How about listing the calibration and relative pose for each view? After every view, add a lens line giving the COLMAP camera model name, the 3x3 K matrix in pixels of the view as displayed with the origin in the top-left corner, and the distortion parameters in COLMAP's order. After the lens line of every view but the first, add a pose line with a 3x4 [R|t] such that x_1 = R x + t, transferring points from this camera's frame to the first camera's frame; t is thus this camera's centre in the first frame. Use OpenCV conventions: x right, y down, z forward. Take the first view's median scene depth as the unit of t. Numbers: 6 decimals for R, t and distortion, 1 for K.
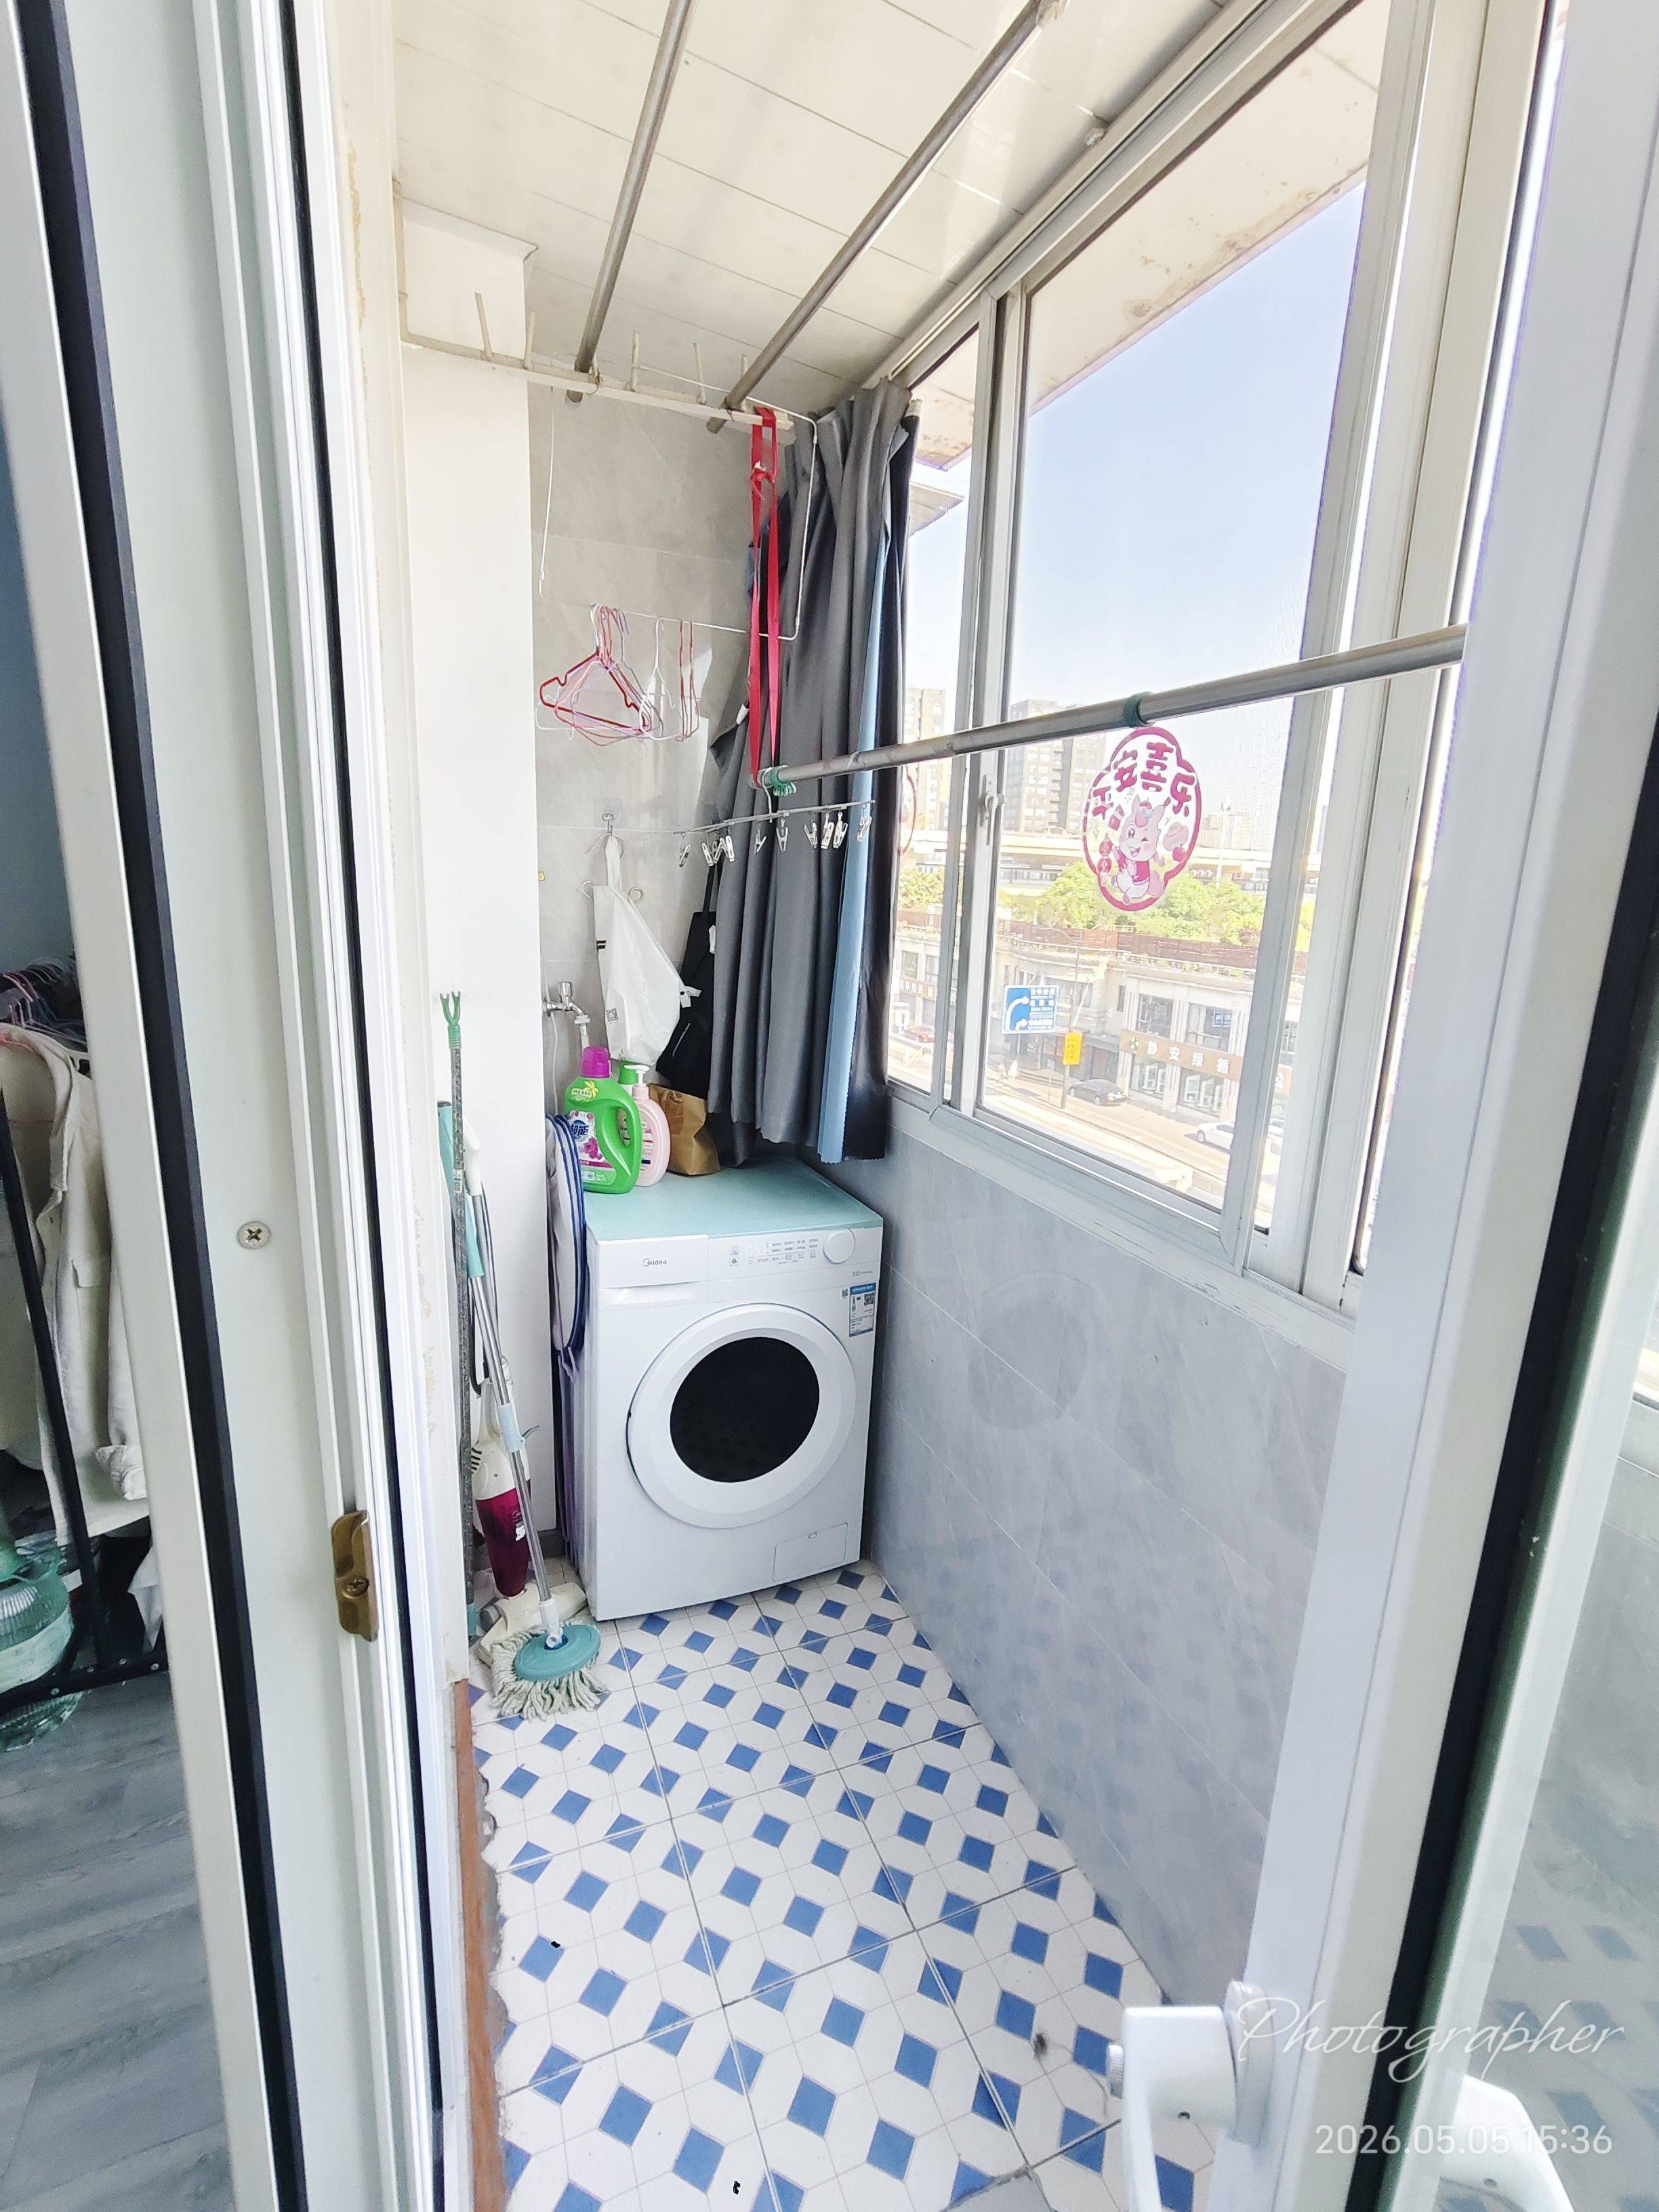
lens RADIAL K [[990.8, 0, 830.8], [0, 990.8, 1104.8], [0, 0, 1]] dist [-0.022810, 0.010188]
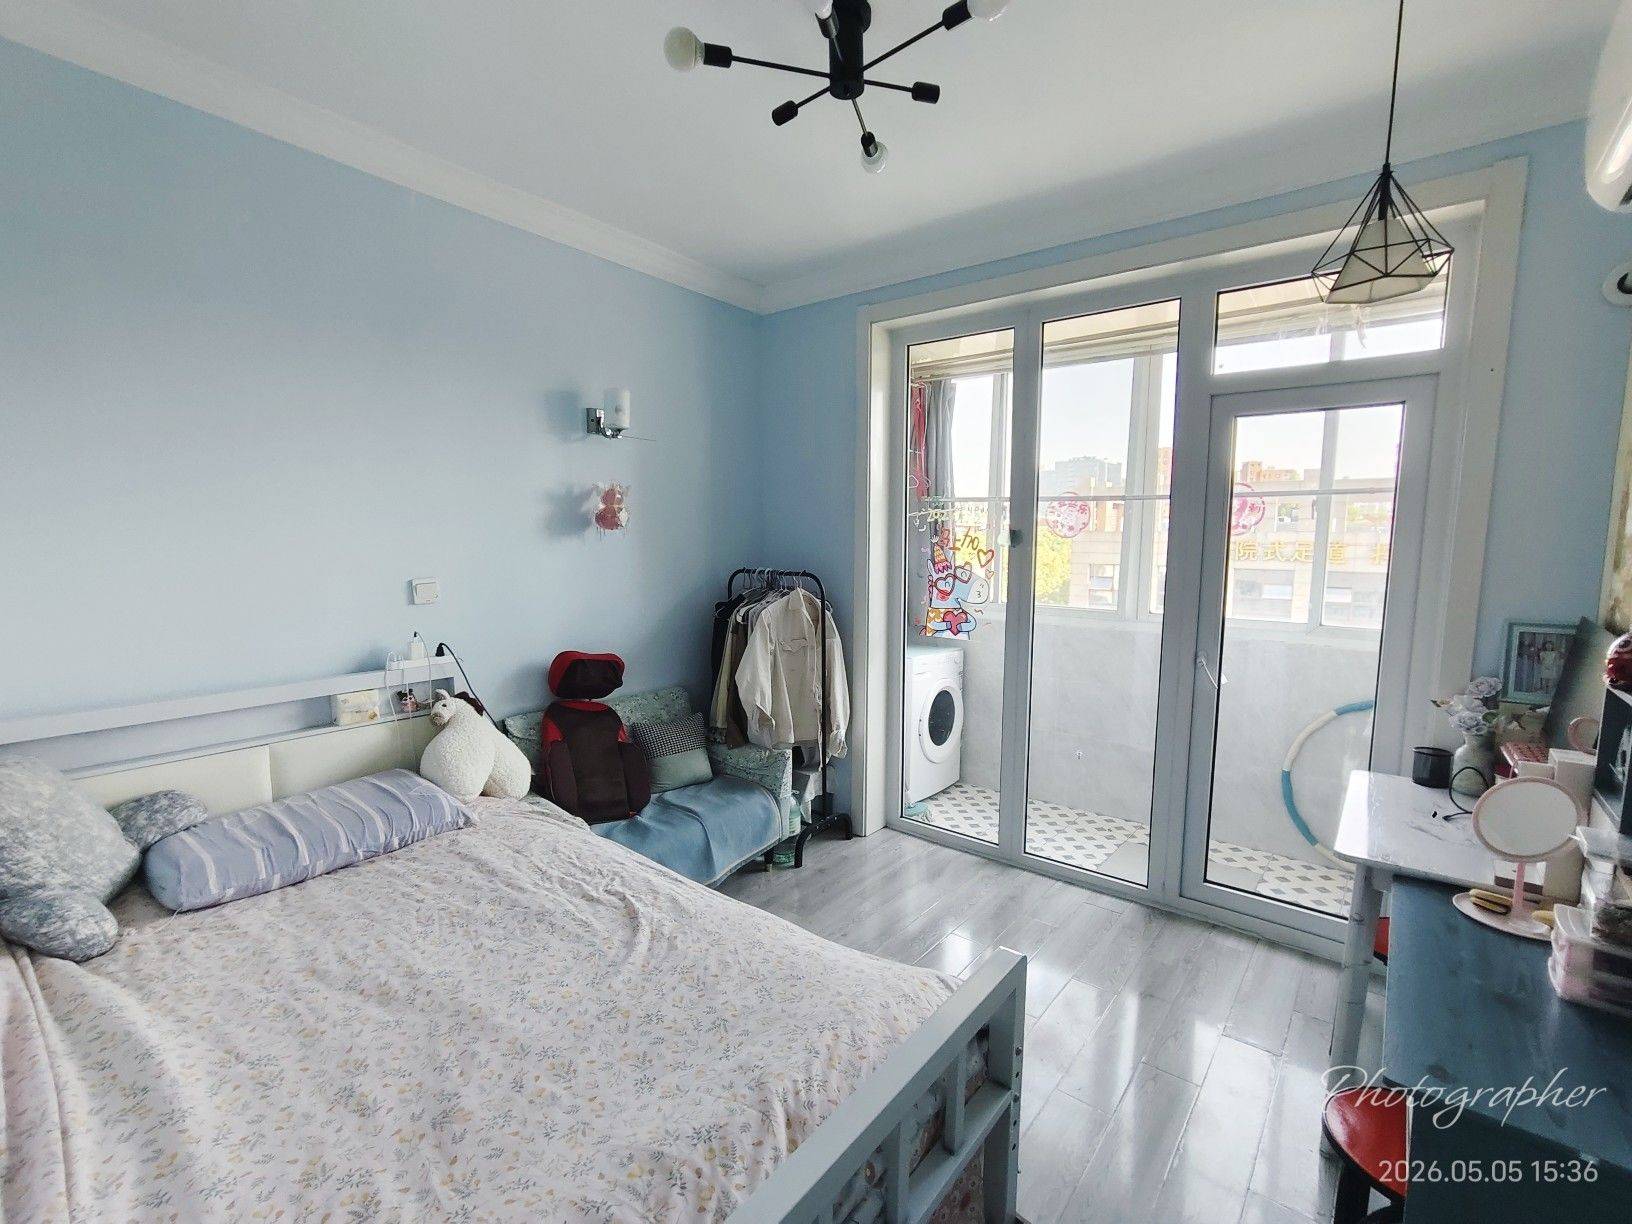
lens RADIAL K [[731.0, 0, 815.9], [0, 731.0, 615.6], [0, 0, 1]] dist [-0.022810, 0.010188]
pose [[0.880754, -0.087128, 0.465491, -1.888100], [0.133209, 0.988823, -0.066963, 0.156459], [-0.454454, 0.120986, 0.882516, -1.001282]]
